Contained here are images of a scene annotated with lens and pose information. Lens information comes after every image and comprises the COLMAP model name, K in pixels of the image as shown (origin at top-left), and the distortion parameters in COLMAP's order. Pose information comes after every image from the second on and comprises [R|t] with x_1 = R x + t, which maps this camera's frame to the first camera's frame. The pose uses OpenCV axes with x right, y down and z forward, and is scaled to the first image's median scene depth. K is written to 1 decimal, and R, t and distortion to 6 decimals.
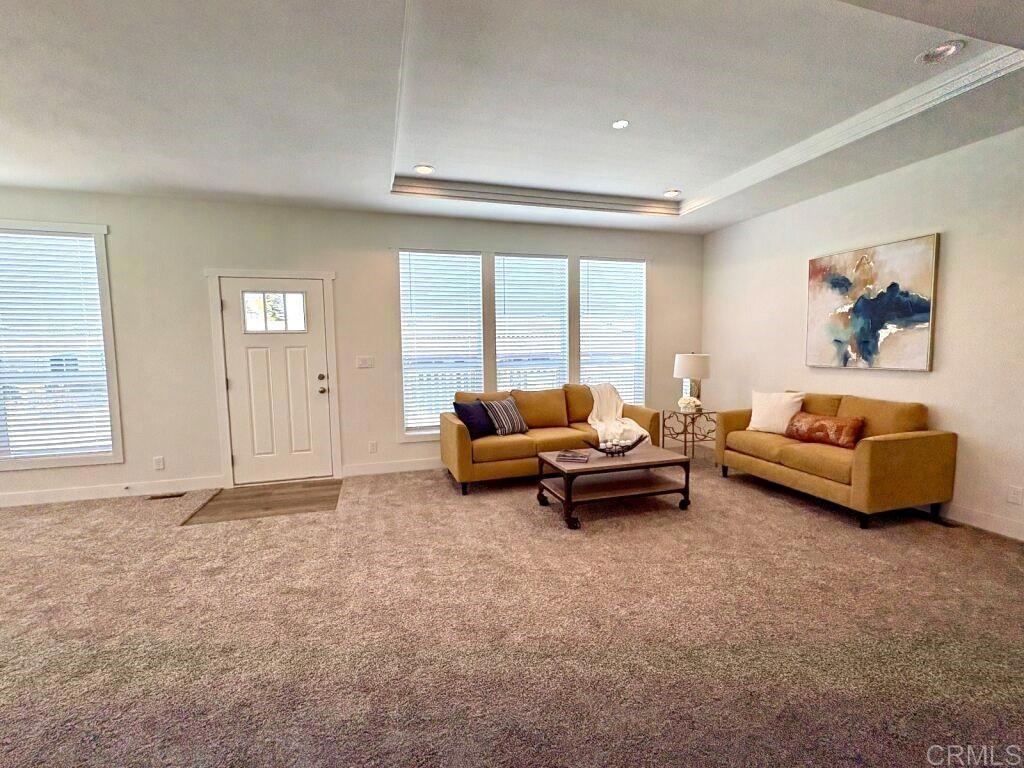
lens RADIAL K [[451.5, 0, 507.2], [0, 451.5, 384.4], [0, 0, 1]] dist [-0.003471, -0.000252]
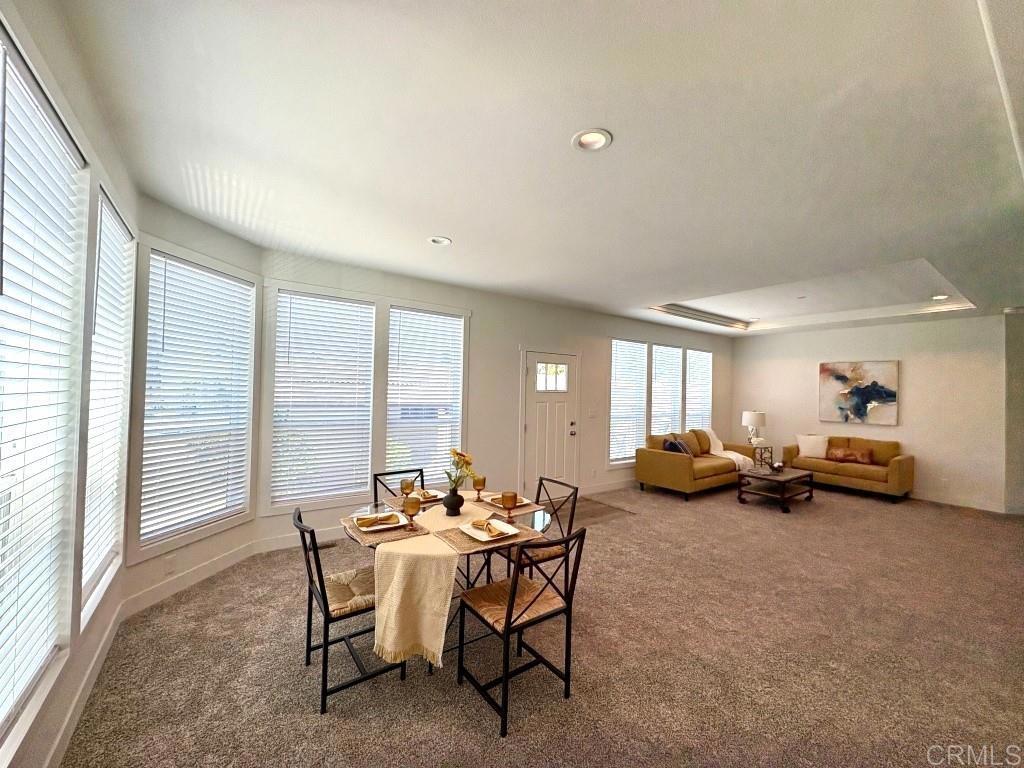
lens RADIAL K [[411.7, 0, 508.1], [0, 411.7, 381.6], [0, 0, 1]] dist [-0.000613, 0.001714]
pose [[0.946306, 0.044332, 0.320219, -1.177704], [-0.011306, 0.994485, -0.104267, -0.011539], [-0.323076, 0.095048, 0.941588, -0.188047]]
